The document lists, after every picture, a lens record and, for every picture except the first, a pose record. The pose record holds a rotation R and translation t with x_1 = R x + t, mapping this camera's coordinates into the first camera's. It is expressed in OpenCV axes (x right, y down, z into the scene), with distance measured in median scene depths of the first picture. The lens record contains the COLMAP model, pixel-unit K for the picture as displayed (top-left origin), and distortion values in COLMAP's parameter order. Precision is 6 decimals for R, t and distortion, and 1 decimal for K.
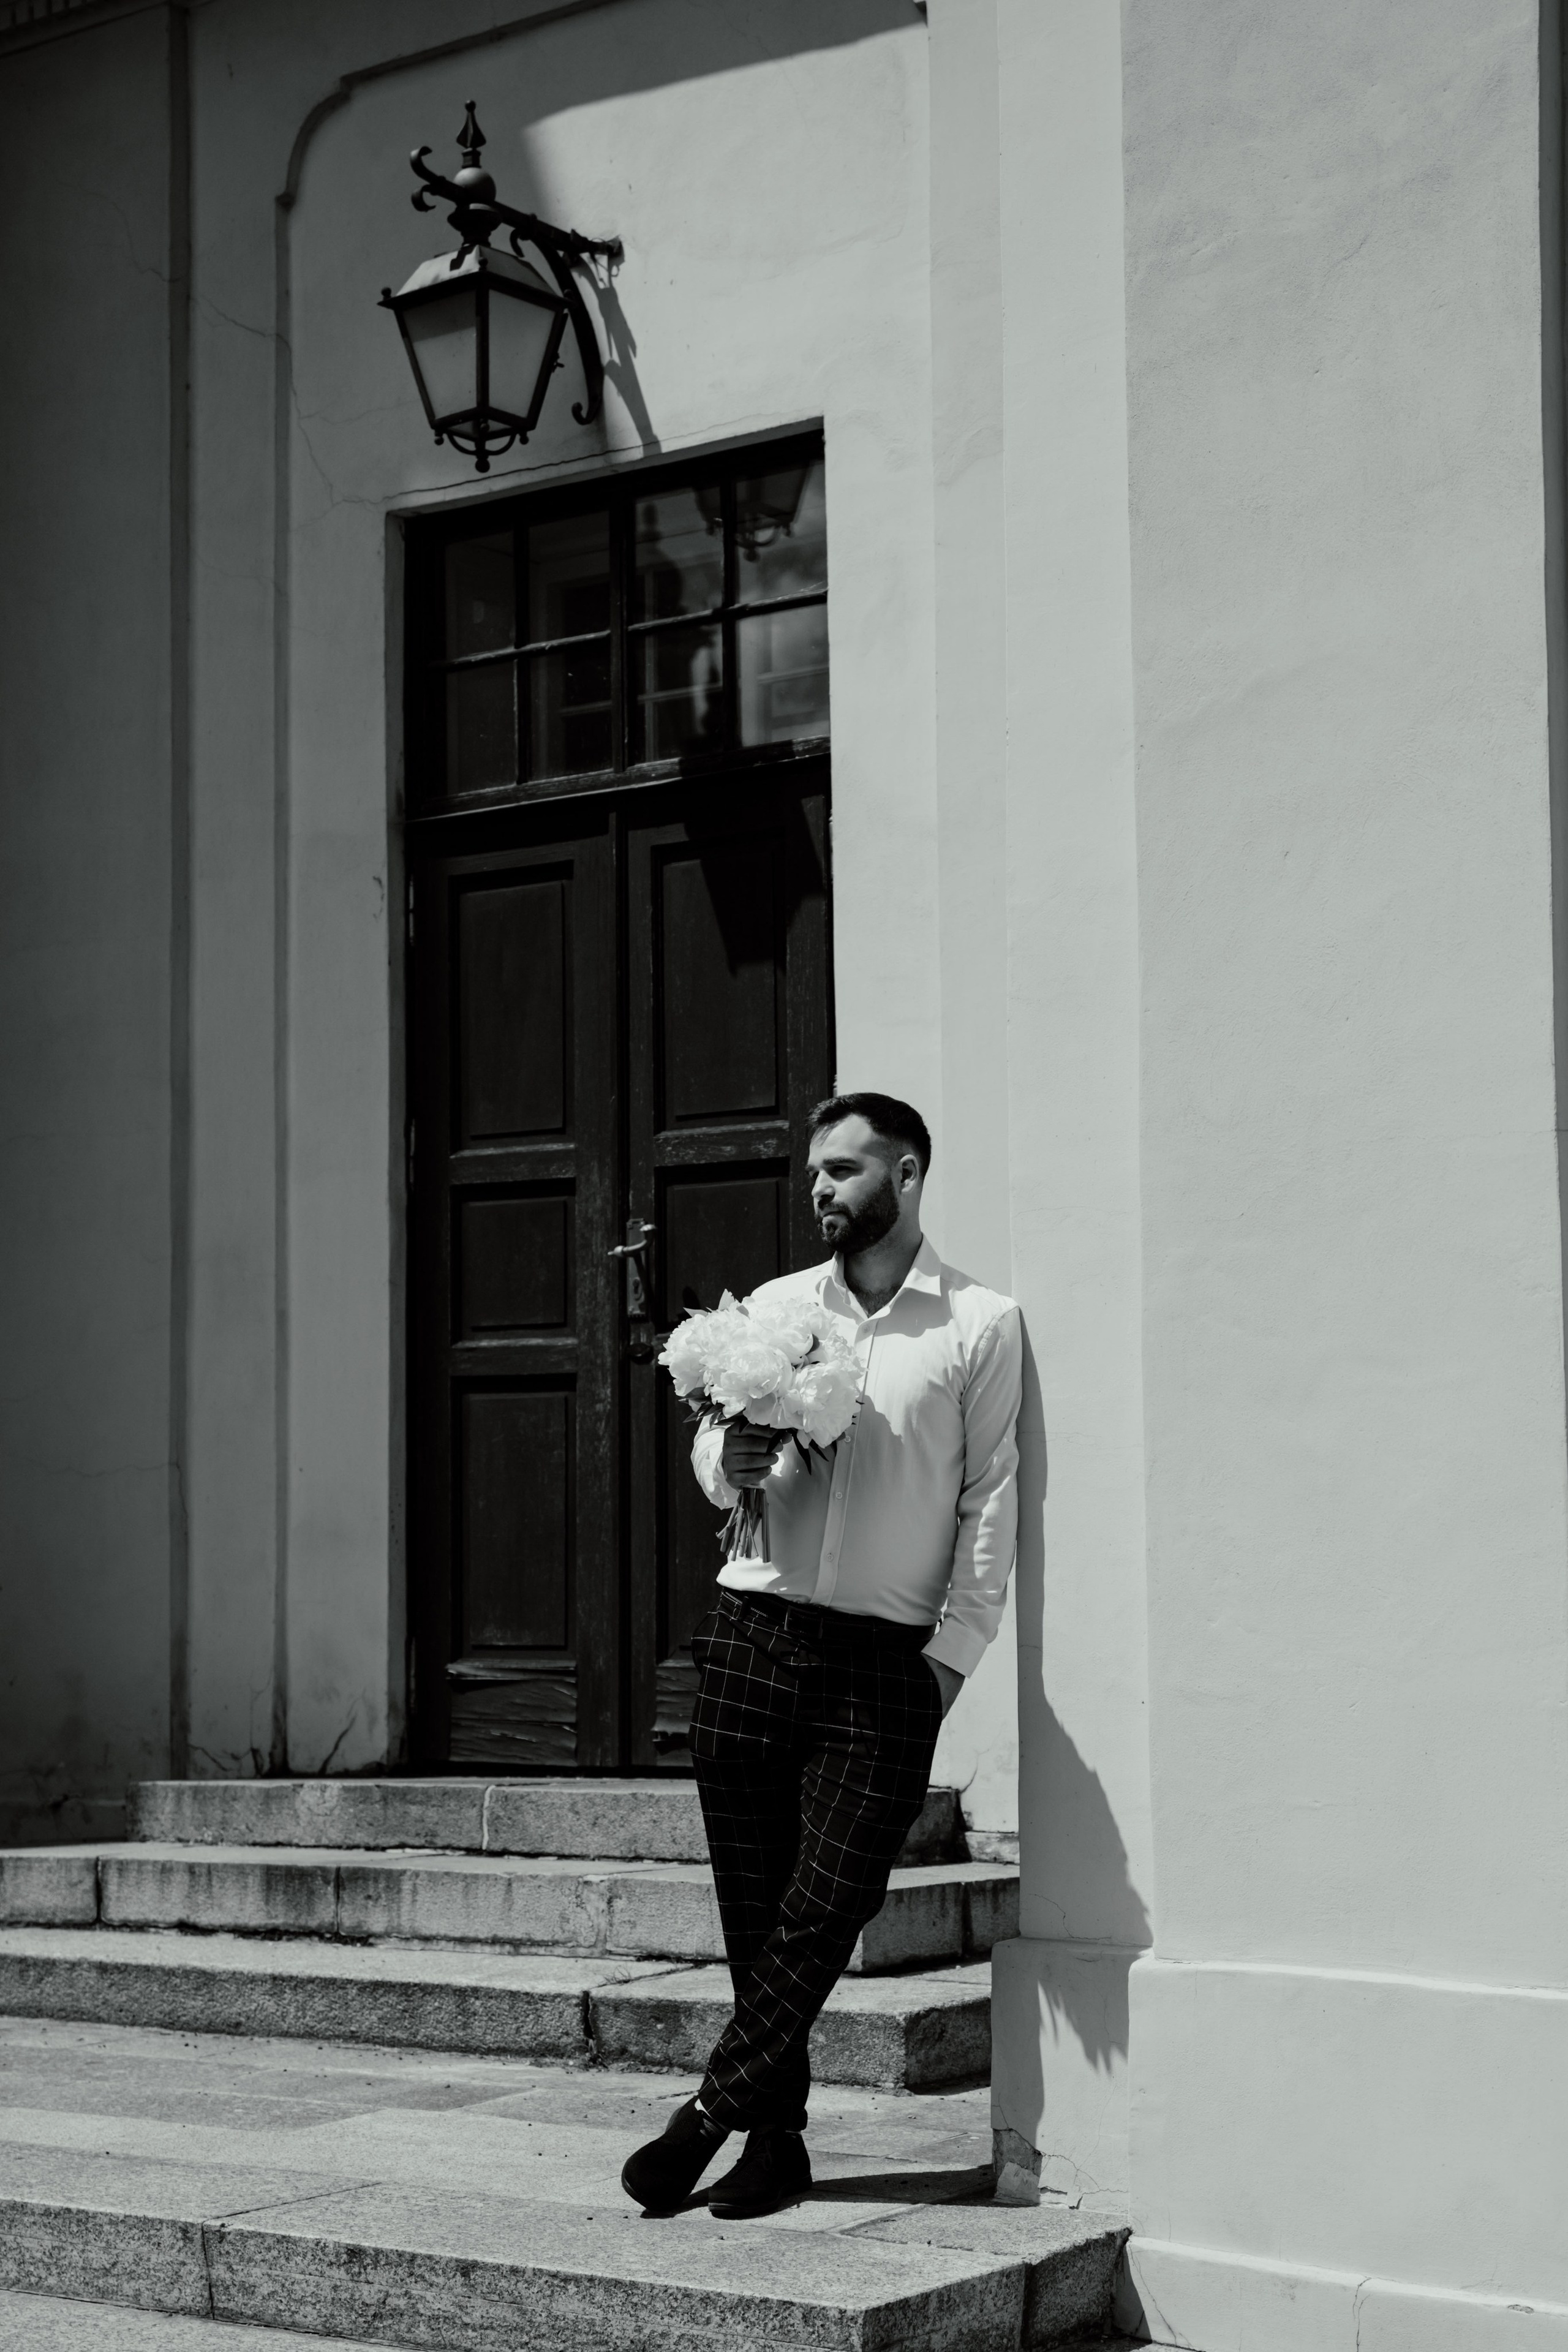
lens RADIAL K [[3799.3, 0, 783.9], [0, 3799.3, 1238.4], [0, 0, 1]] dist [0.067005, 0.160790]
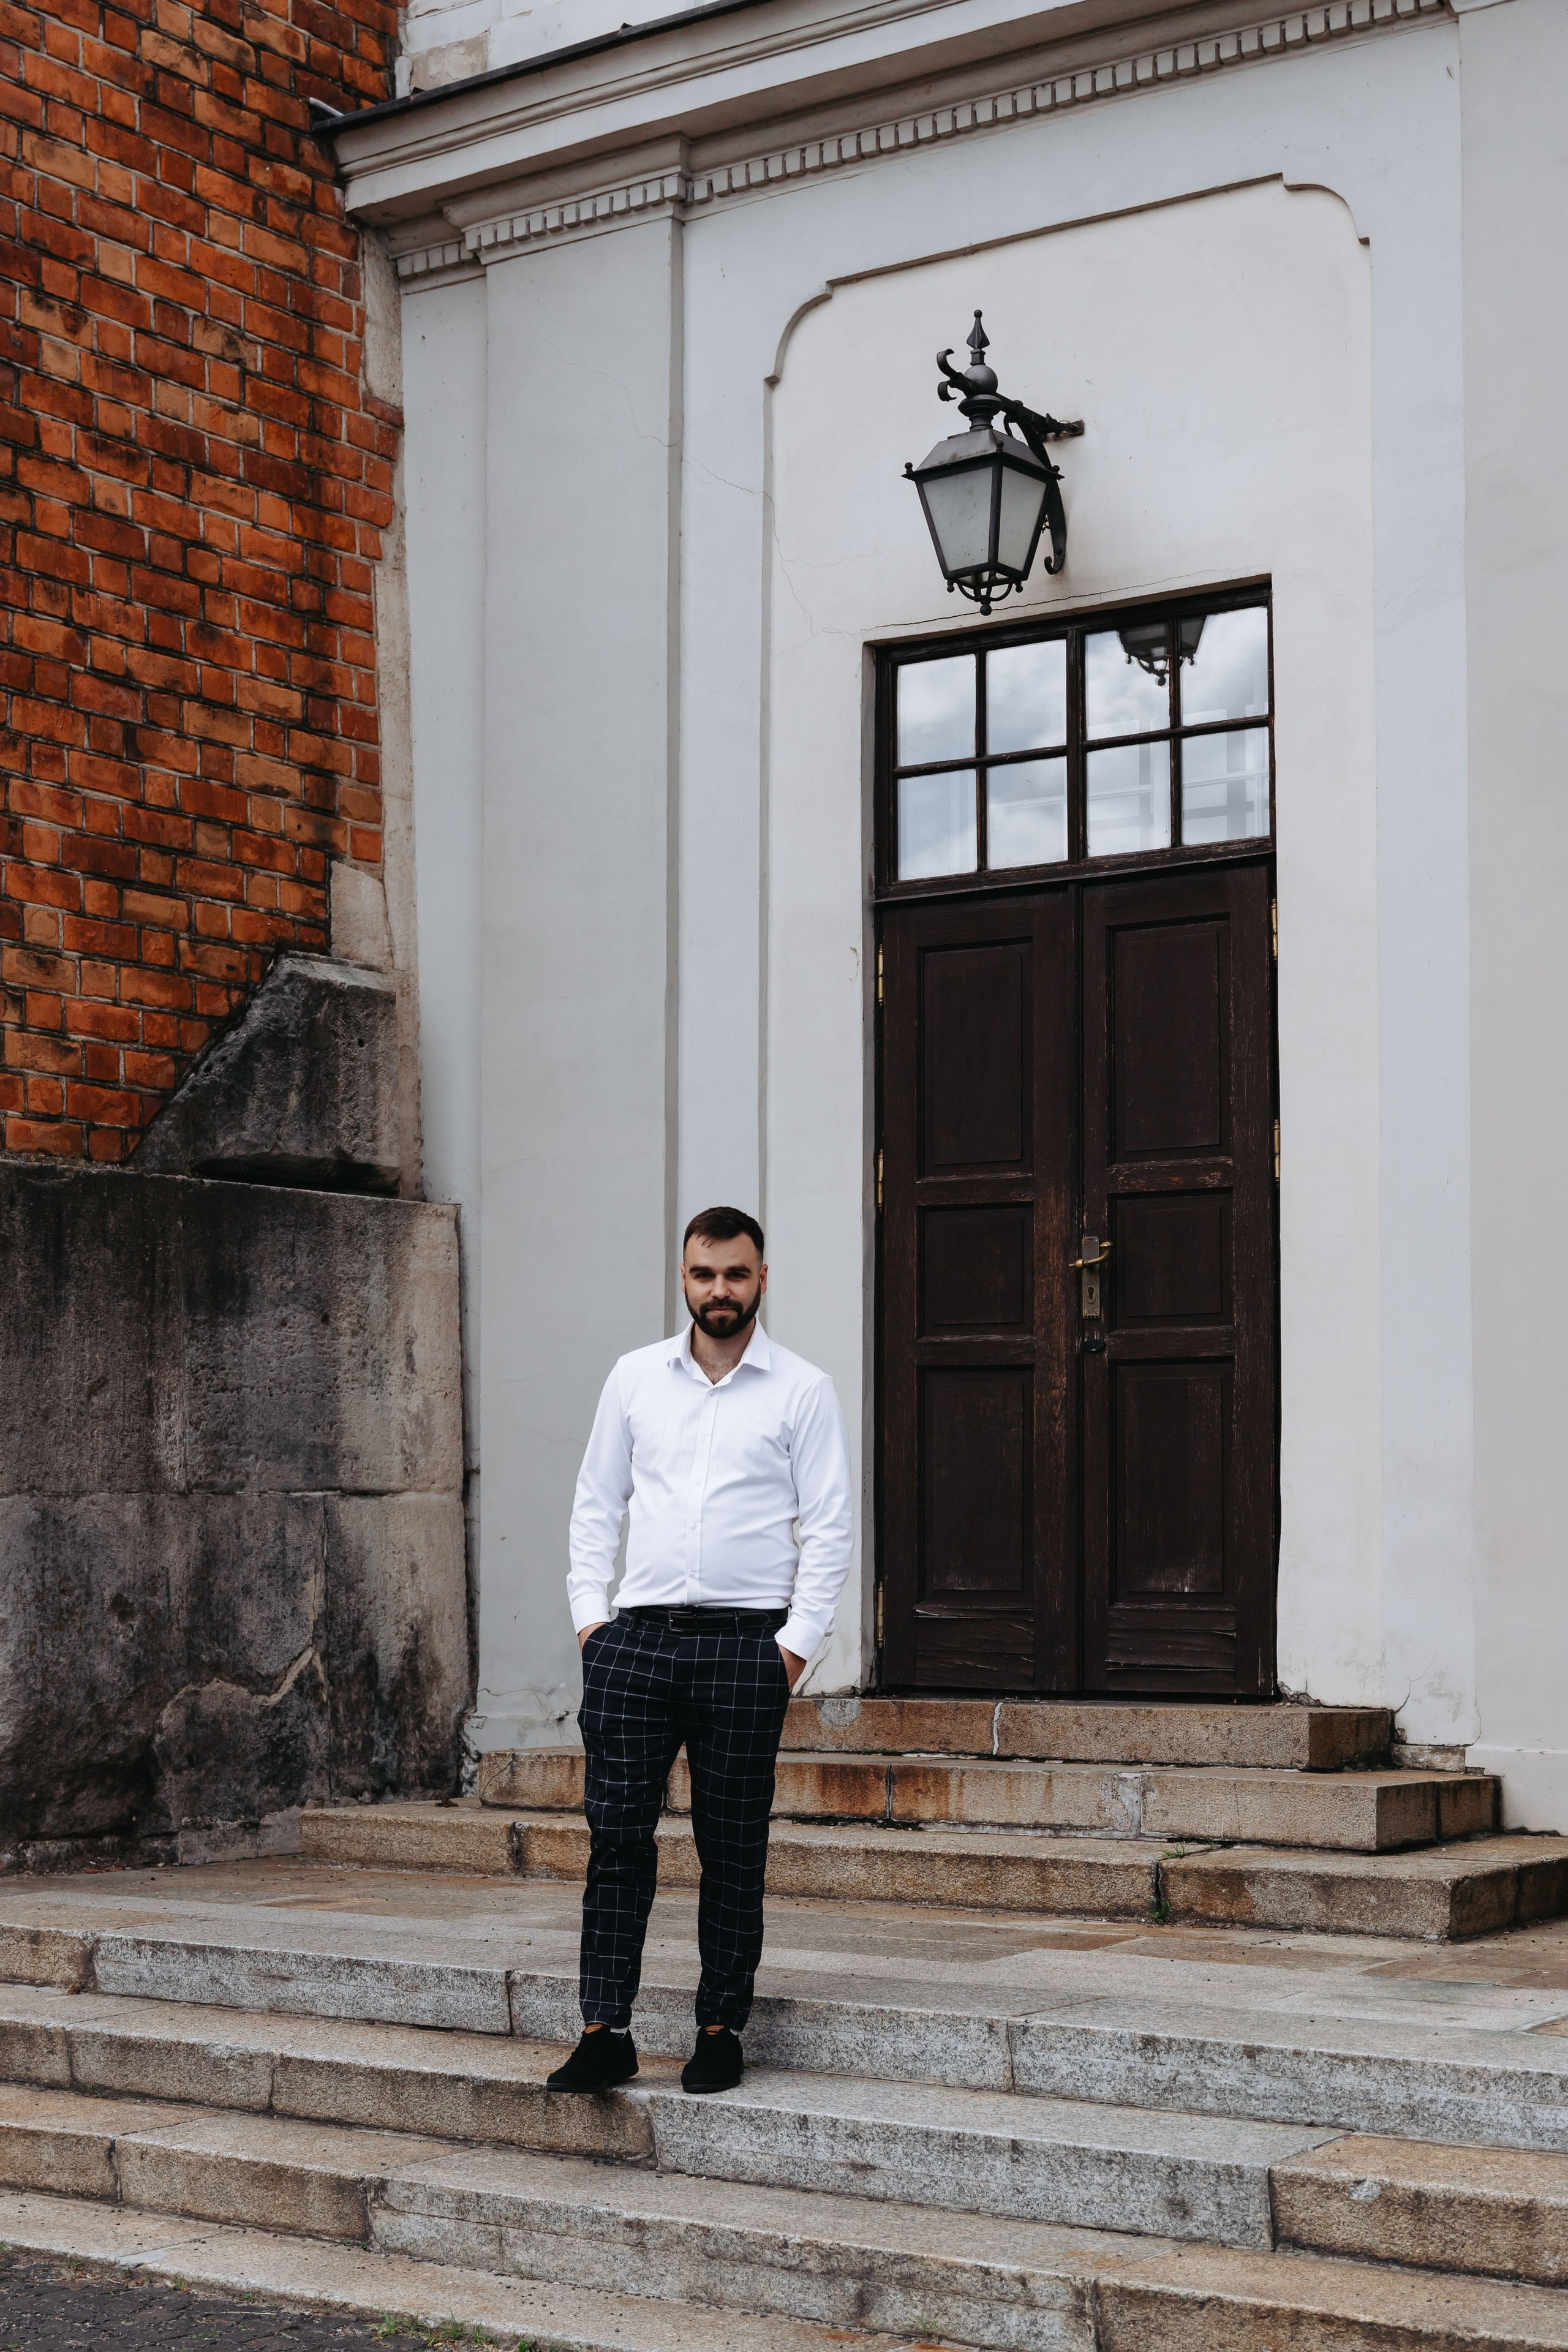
lens RADIAL K [[3512.2, 0, 663.3], [0, 3512.2, 1293.4], [0, 0, 1]] dist [-0.010158, -0.031055]
pose [[0.999906, 0.013692, 0.000224, -0.186458], [-0.013693, 0.999832, 0.012152, 0.001330], [-0.000057, -0.012154, 0.999926, -0.117072]]
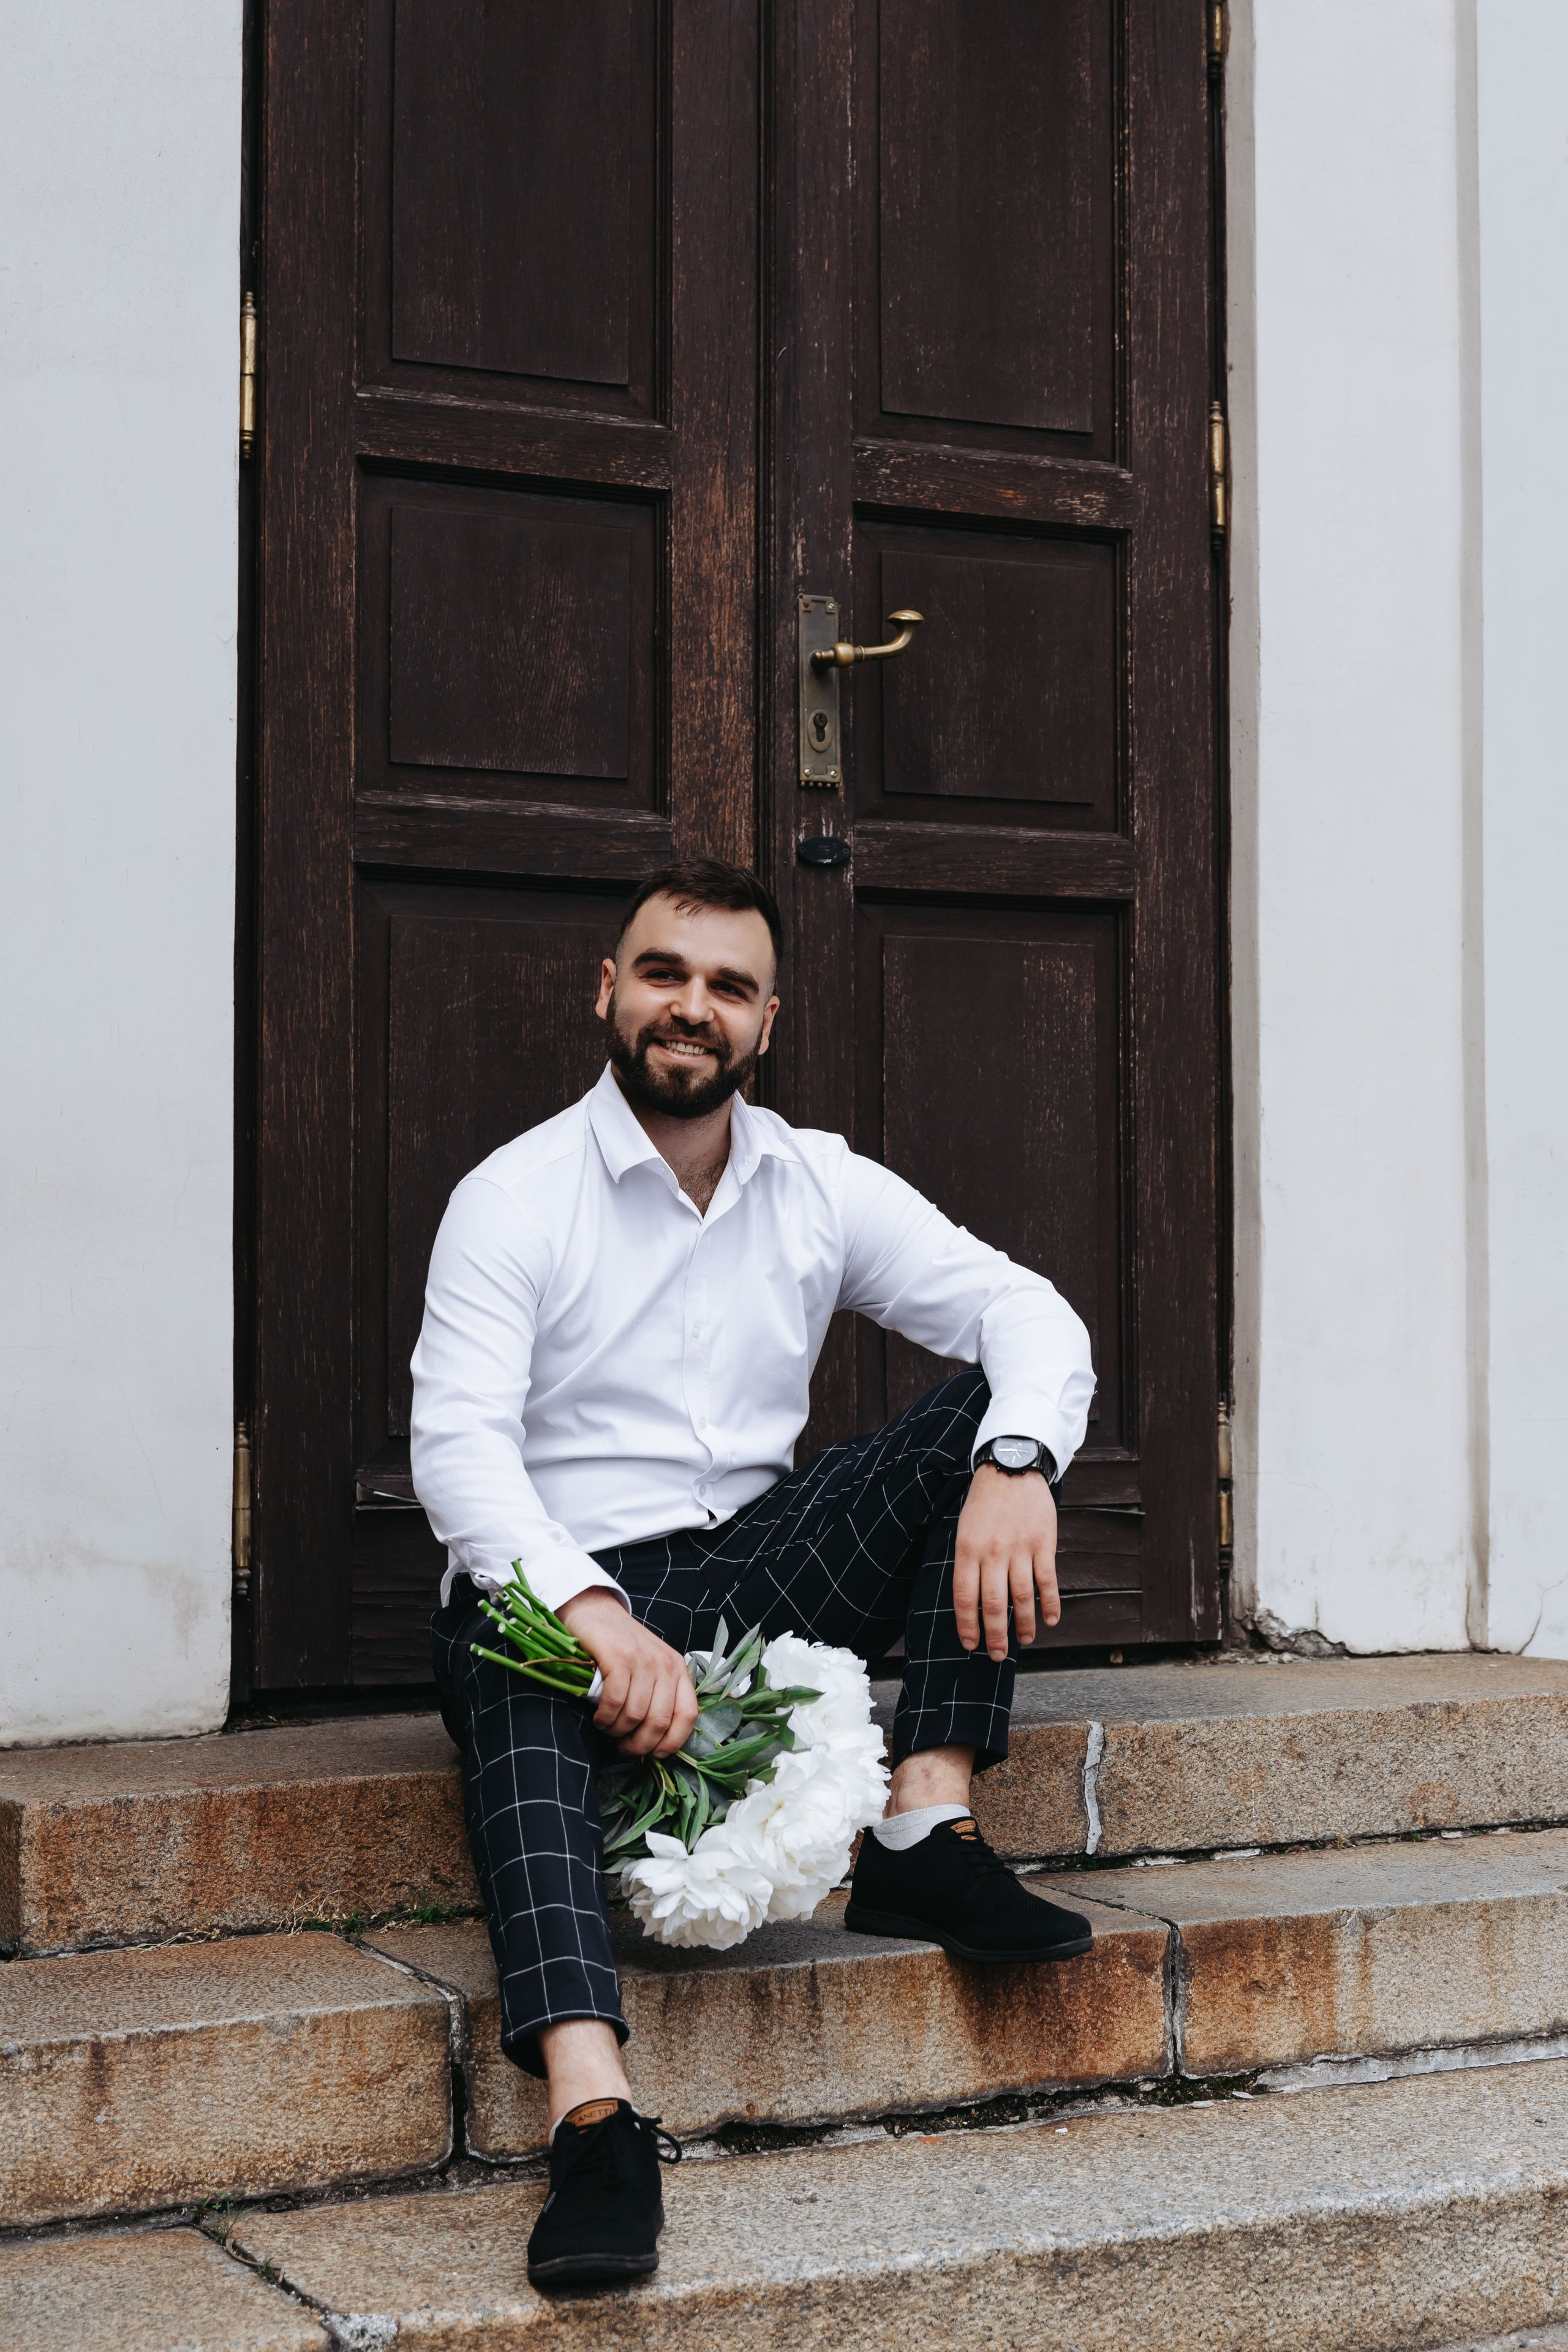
lens RADIAL K [[3687.0, 0, 782.2], [0, 3687.0, 1121.3], [0, 0, 1]] dist [-0.007829, -0.037512]
pose [[0.490077, 0.051101, 0.870180, -0.502860], [-0.072421, 0.997216, -0.017774, 0.080005], [-0.868665, -0.054309, 0.492414, 0.811257]]
